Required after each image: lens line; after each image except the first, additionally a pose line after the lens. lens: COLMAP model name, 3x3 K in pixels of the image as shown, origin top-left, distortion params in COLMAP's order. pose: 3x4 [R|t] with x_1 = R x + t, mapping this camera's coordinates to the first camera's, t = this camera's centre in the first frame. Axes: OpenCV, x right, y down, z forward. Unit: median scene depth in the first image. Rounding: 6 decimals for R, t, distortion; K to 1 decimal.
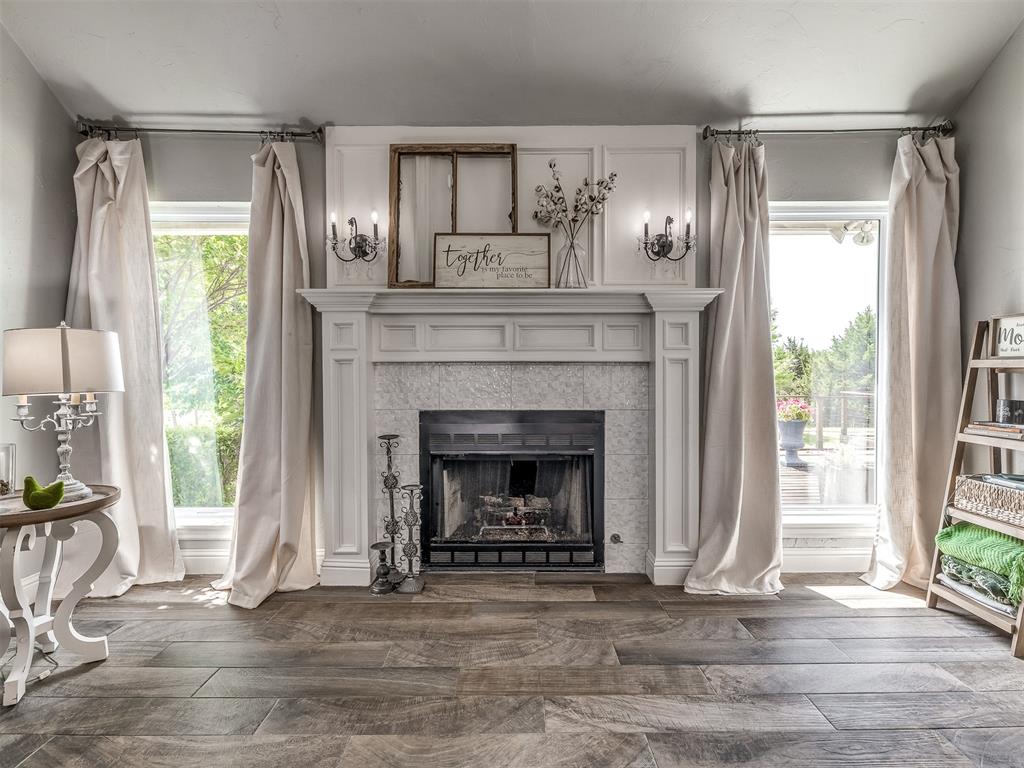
lens RADIAL K [[492.9, 0, 513.0], [0, 492.9, 378.5], [0, 0, 1]] dist [0.002001, 0.000091]
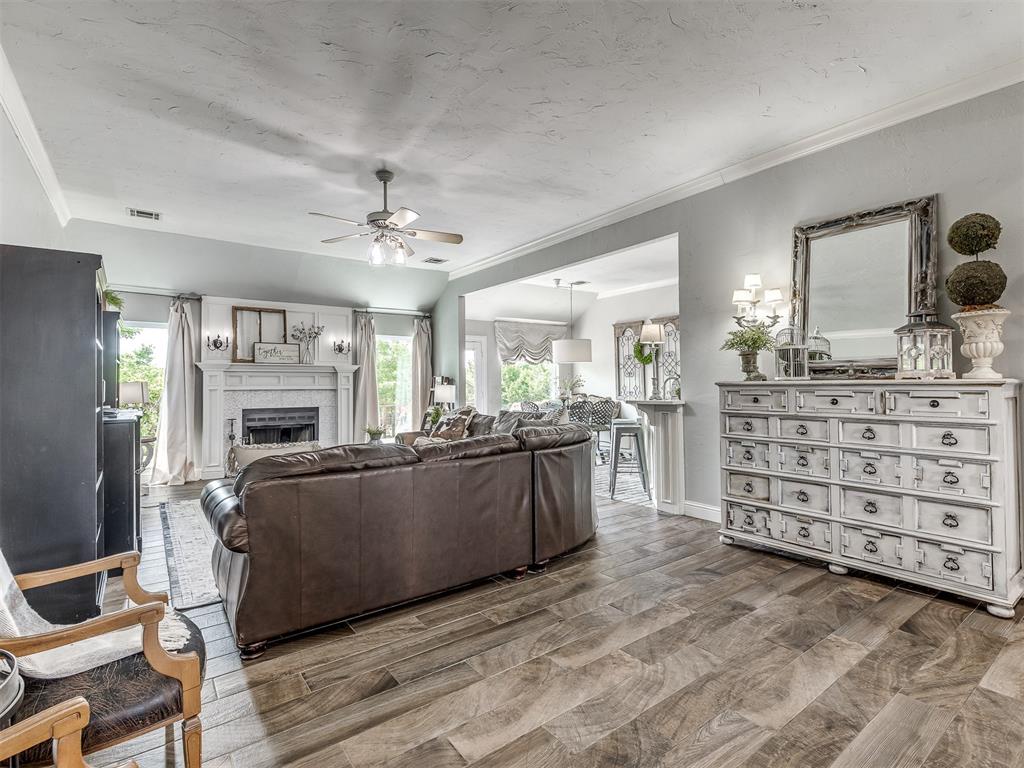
lens RADIAL K [[492.9, 0, 513.0], [0, 492.9, 378.5], [0, 0, 1]] dist [0.002001, 0.000091]
pose [[0.810346, 0.004668, 0.585933, -0.572534], [0.017464, 0.999332, -0.032114, 0.013876], [-0.585691, 0.036256, 0.809723, -1.938752]]
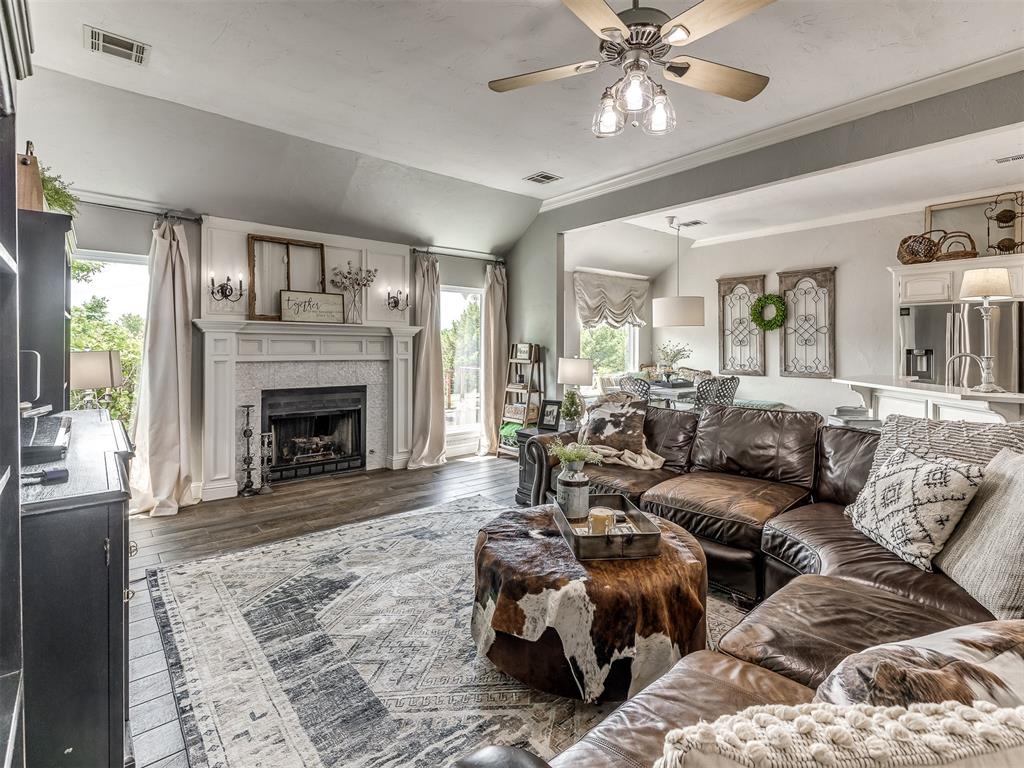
lens RADIAL K [[490.0, 0, 500.8], [0, 490.0, 350.5], [0, 0, 1]] dist [0.011163, 0.000017]
pose [[0.779778, 0.002228, 0.626052, -0.631854], [0.005056, 0.999939, -0.009855, -0.051459], [-0.626036, 0.010850, 0.779719, -0.859450]]
